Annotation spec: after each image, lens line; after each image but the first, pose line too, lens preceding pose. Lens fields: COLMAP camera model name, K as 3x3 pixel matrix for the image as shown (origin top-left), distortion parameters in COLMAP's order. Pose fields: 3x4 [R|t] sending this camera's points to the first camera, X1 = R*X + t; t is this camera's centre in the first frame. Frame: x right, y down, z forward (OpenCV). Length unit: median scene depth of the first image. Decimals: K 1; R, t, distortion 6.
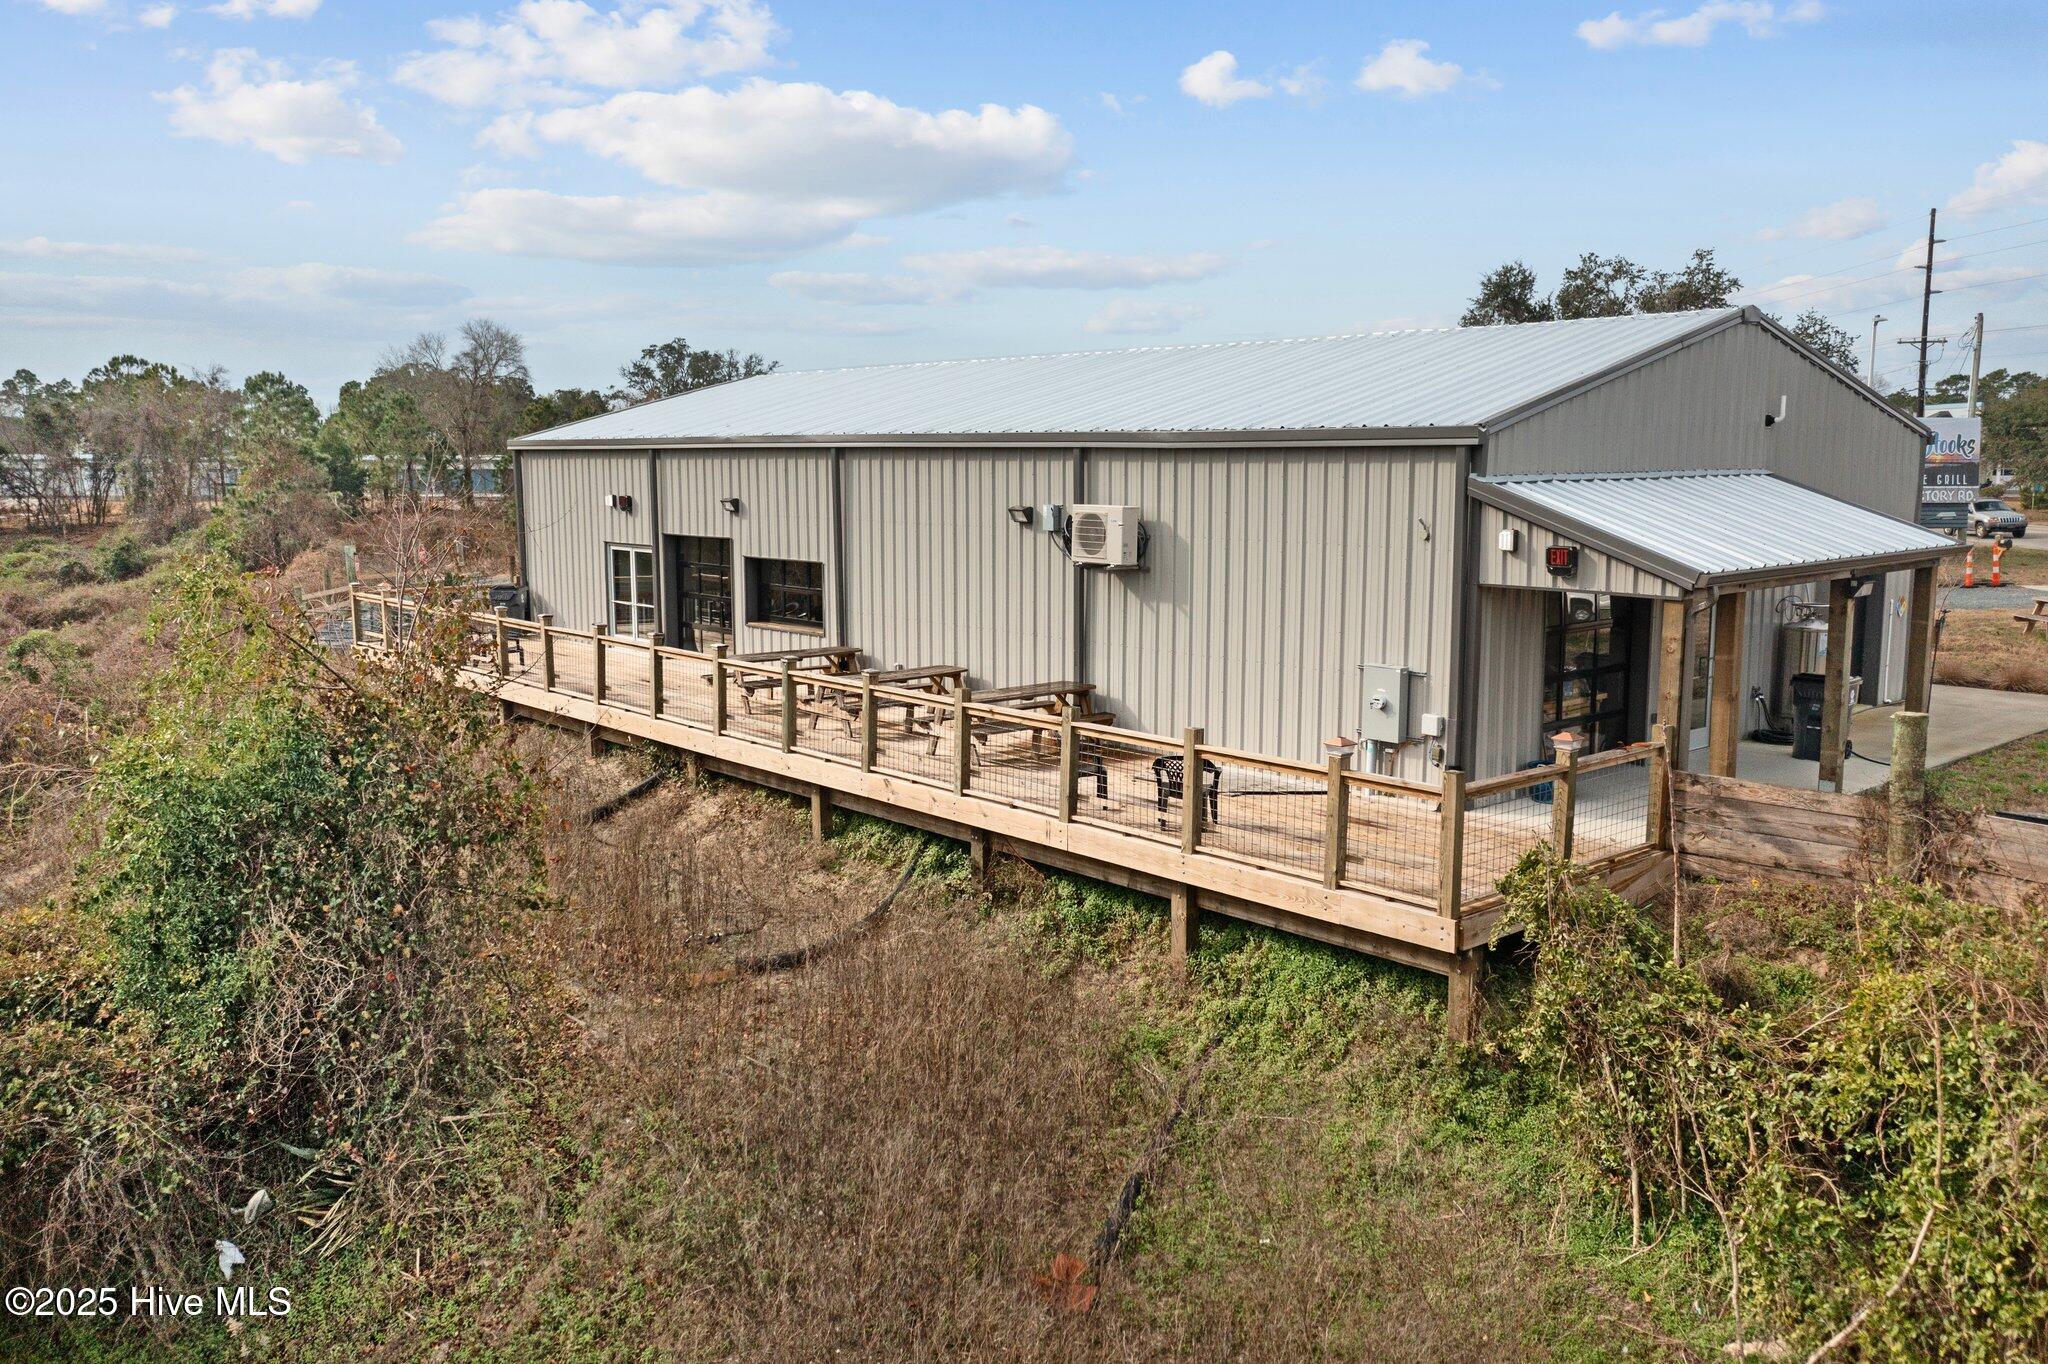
lens RADIAL K [[1637.7, 0, 1024.7], [0, 1637.7, 685.7], [0, 0, 1]] dist [0.007550, 0.002526]
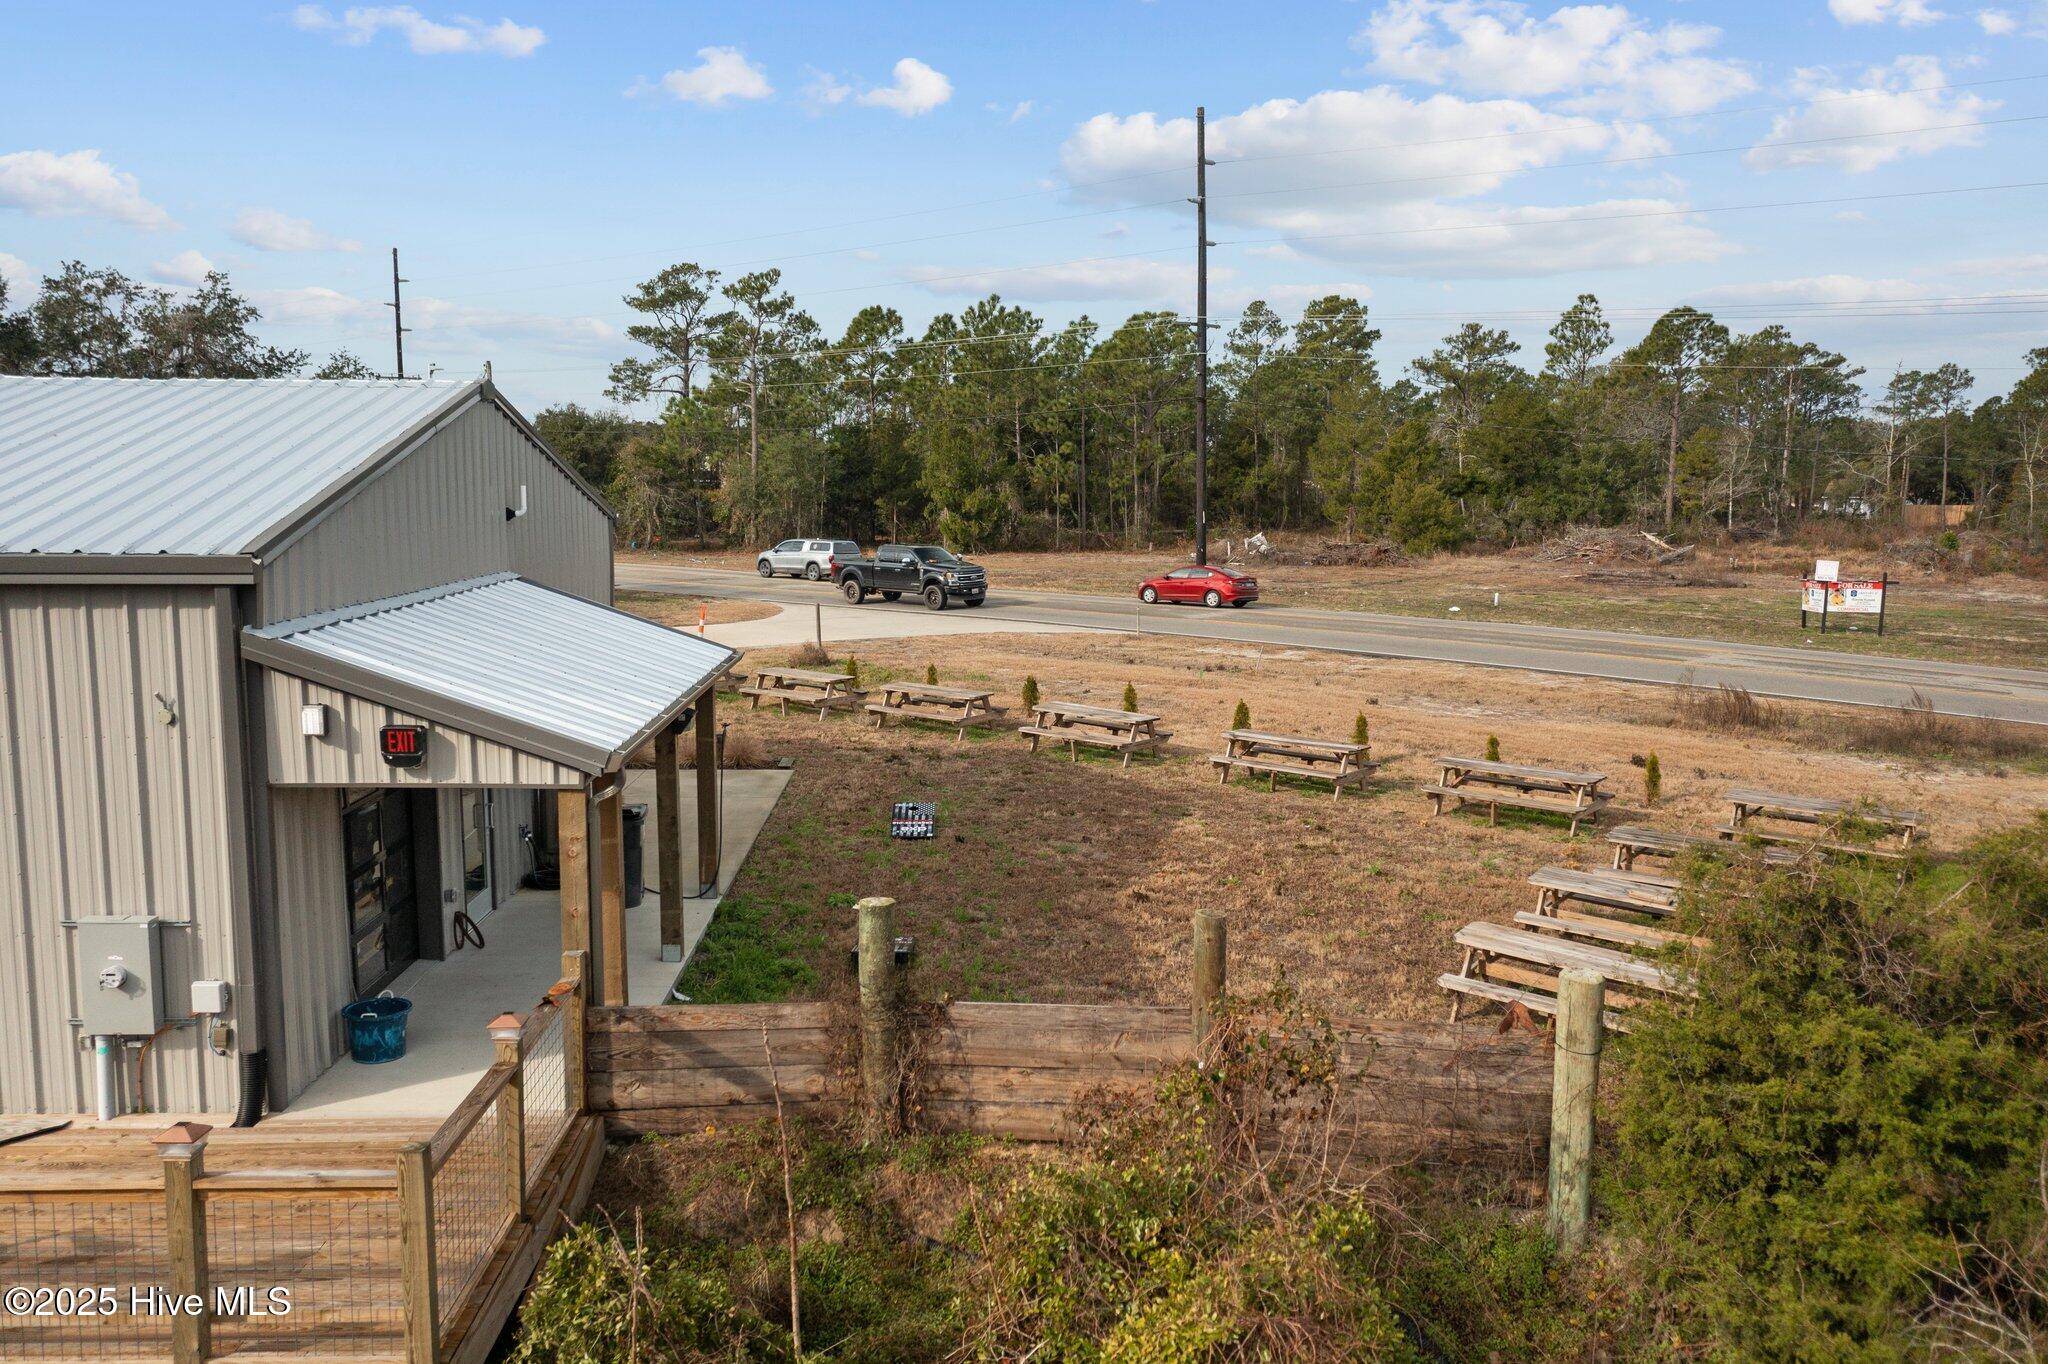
lens RADIAL K [[1645.2, 0, 1022.9], [0, 1645.2, 687.9], [0, 0, 1]] dist [0.013801, 0.013991]
pose [[0.640585, -0.093647, 0.762156, -0.045059], [0.101455, 0.994156, 0.036882, -0.100511], [-0.761156, 0.053698, 0.646342, 0.329374]]
